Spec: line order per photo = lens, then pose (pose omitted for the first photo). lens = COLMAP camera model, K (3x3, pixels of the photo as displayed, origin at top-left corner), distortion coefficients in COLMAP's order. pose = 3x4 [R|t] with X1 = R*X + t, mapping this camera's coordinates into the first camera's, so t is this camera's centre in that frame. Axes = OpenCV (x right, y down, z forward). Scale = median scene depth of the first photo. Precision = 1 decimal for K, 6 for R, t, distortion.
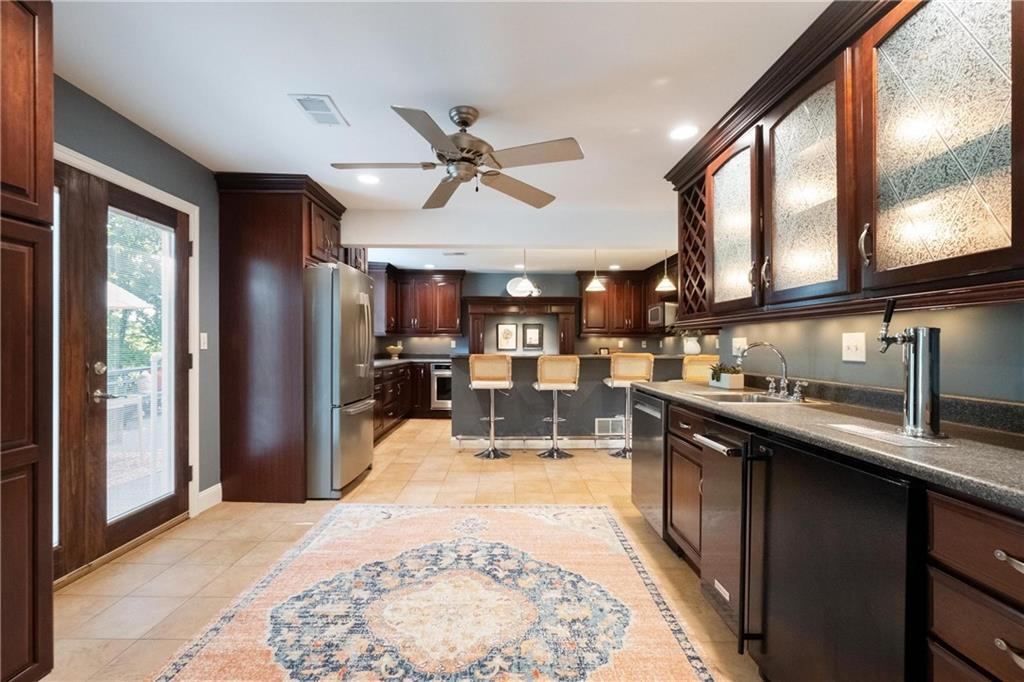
lens RADIAL K [[459.1, 0, 507.7], [0, 459.1, 347.5], [0, 0, 1]] dist [-0.001385, -0.000872]
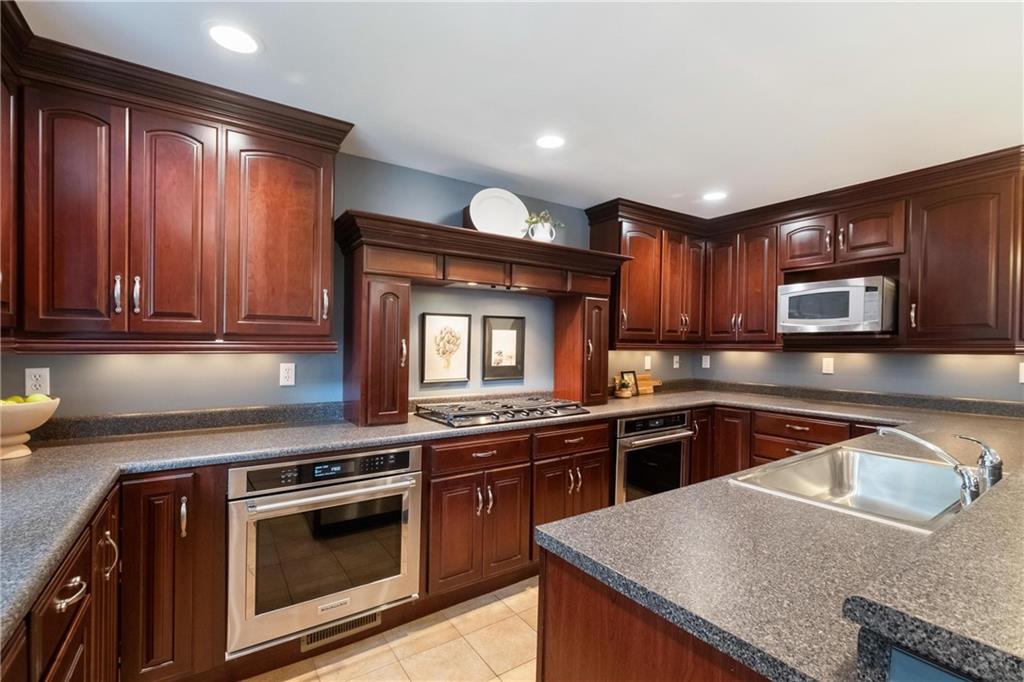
lens RADIAL K [[459.1, 0, 517.7], [0, 459.1, 346.0], [0, 0, 1]] dist [-0.001385, -0.000872]
pose [[0.830319, -0.001050, 0.557288, -0.167478], [0.001286, 0.999999, -0.000032, -0.026985], [-0.557288, 0.000743, 0.830319, 0.689092]]
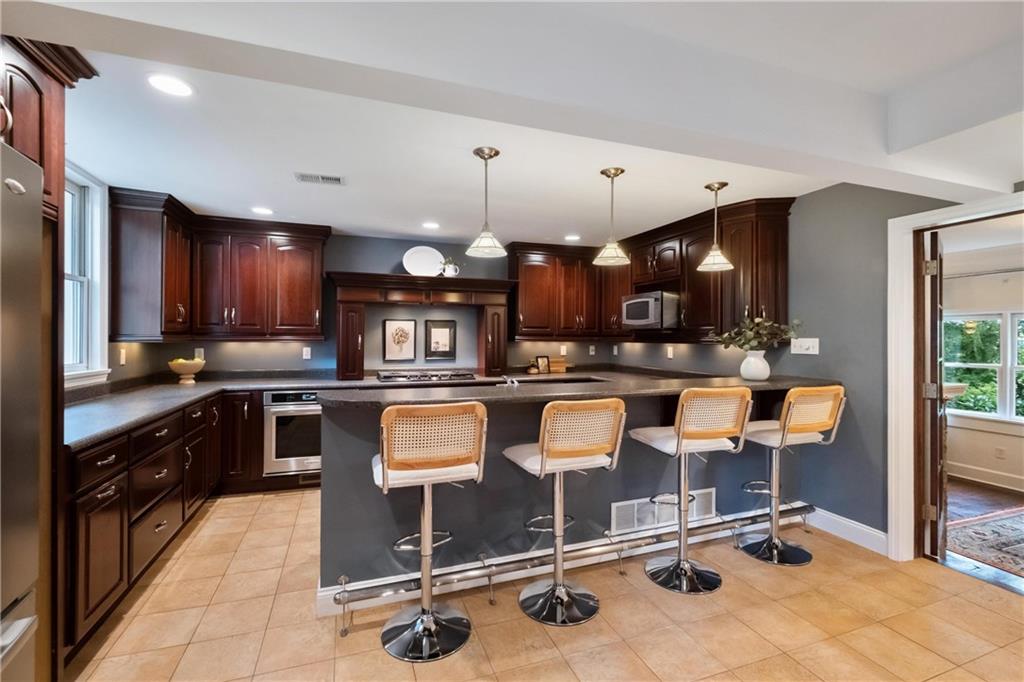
lens RADIAL K [[459.1, 0, 512.7], [0, 459.1, 334.2], [0, 0, 1]] dist [-0.001385, -0.000872]
pose [[0.943514, 0.001956, 0.331326, -0.066561], [0.001688, 0.999941, -0.010709, -0.025945], [-0.331327, 0.010663, 0.943456, 0.372955]]
